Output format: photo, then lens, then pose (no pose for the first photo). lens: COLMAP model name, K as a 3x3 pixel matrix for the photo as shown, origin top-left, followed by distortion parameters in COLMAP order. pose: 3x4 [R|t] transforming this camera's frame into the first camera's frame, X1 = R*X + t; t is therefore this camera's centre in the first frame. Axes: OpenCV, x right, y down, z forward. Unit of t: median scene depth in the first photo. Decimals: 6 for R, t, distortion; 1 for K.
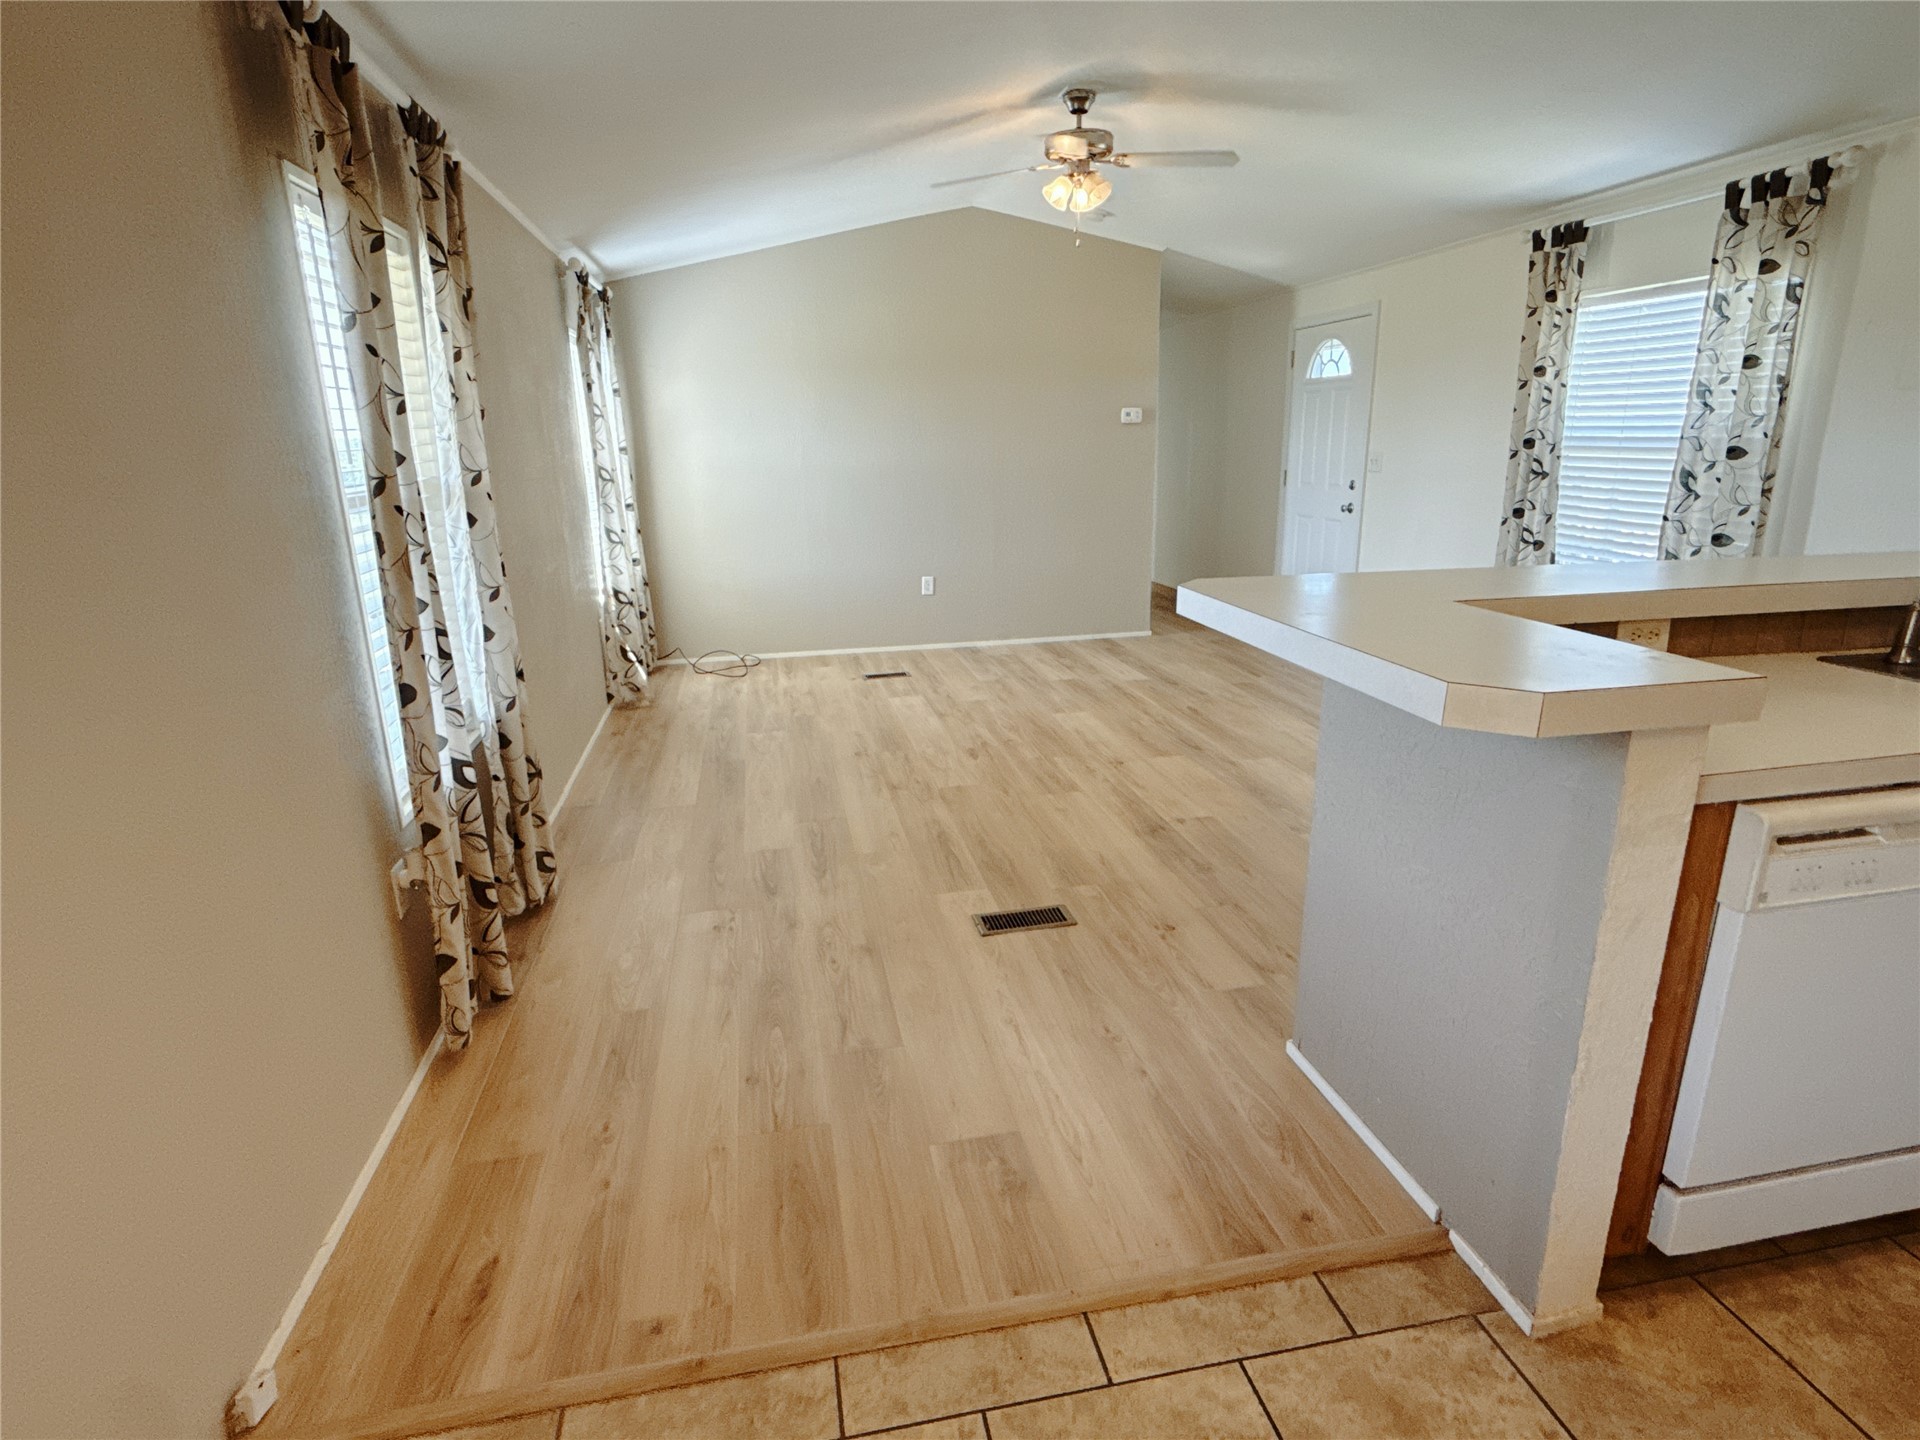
lens RADIAL K [[1029.9, 0, 956.7], [0, 1029.9, 730.3], [0, 0, 1]] dist [-0.001442, -0.001164]
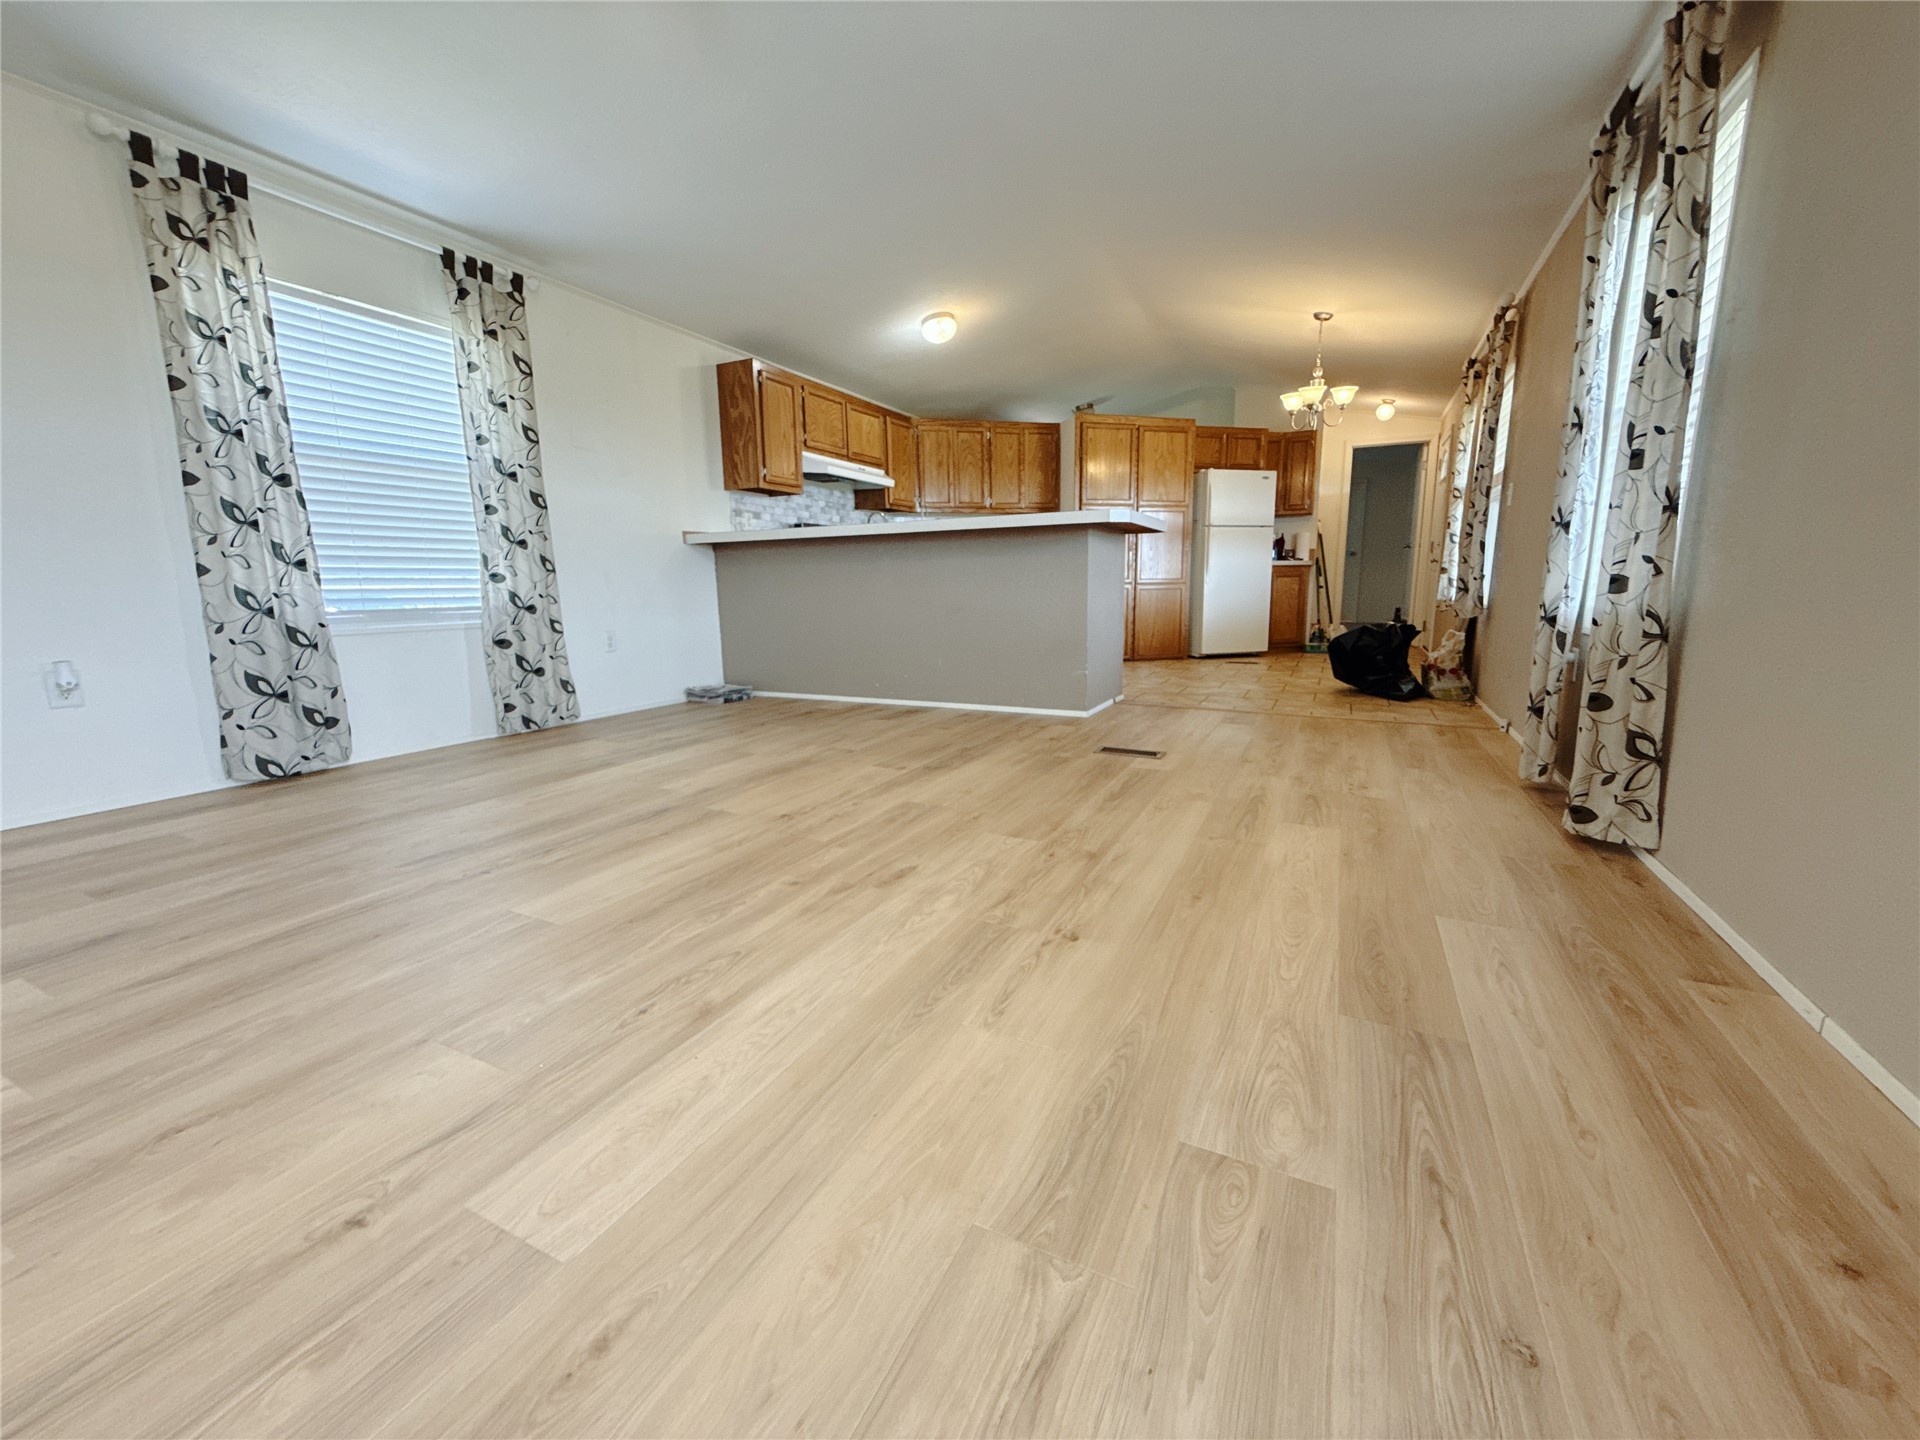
lens RADIAL K [[775.1, 0, 959.2], [0, 775.1, 710.8], [0, 0, 1]] dist [0.010503, -0.001461]
pose [[-0.798658, -0.072907, 0.597353, -0.278712], [0.192203, 0.909740, 0.368009, -0.226374], [-0.570266, 0.408726, -0.712558, 1.343112]]
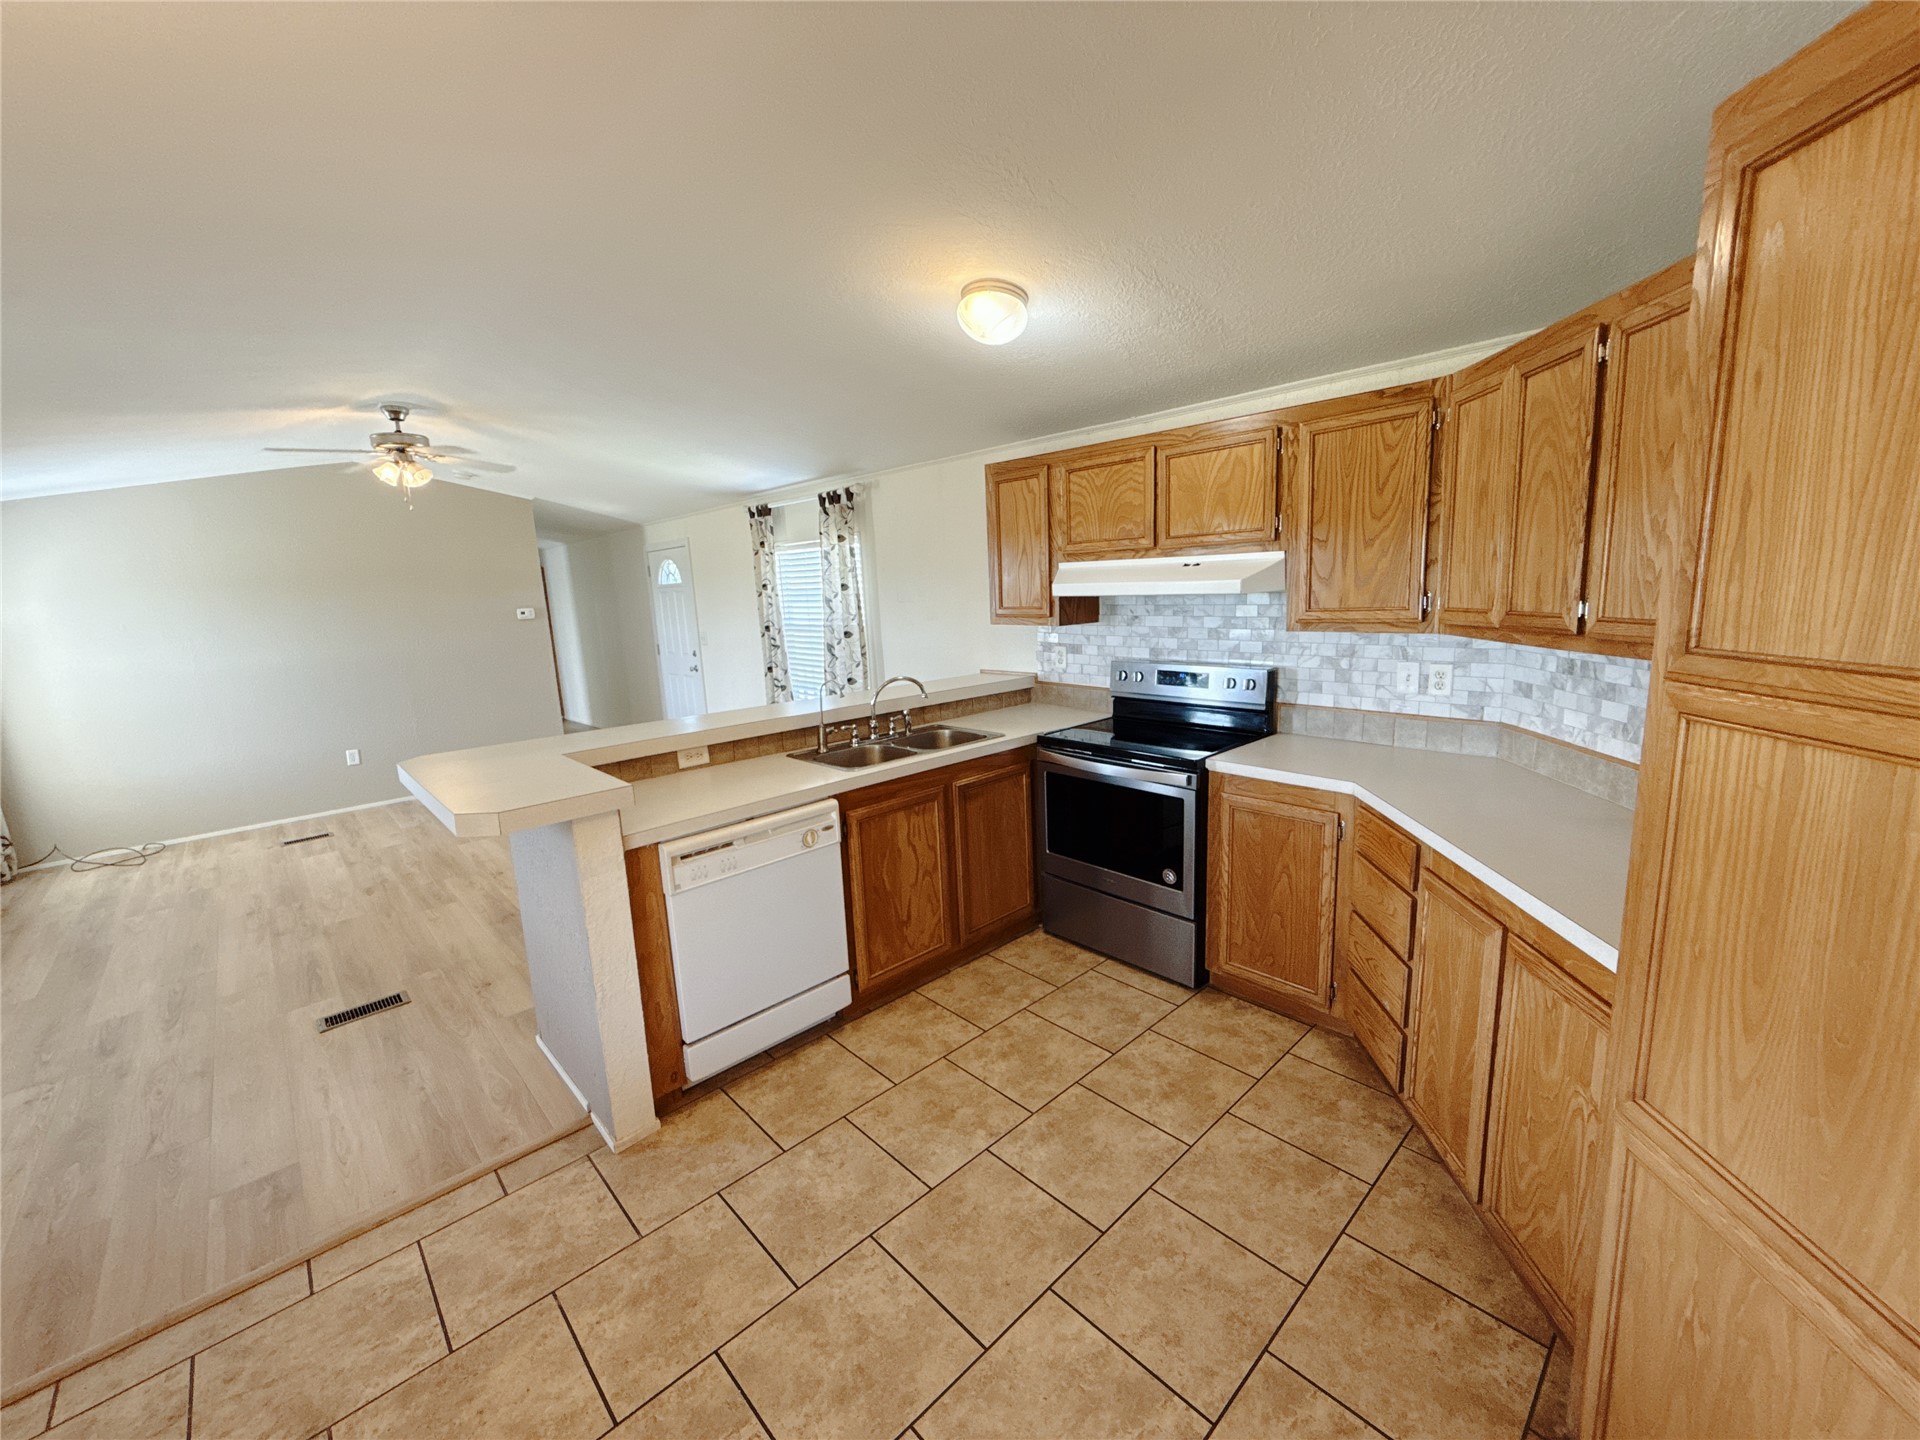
lens RADIAL K [[775.1, 0, 961.1], [0, 775.1, 721.6], [0, 0, 1]] dist [0.010503, -0.001461]
pose [[0.847070, -0.114334, 0.519038, 0.170413], [0.176816, 0.981582, -0.072340, 0.017366], [-0.501208, 0.153051, 0.851684, -0.230402]]
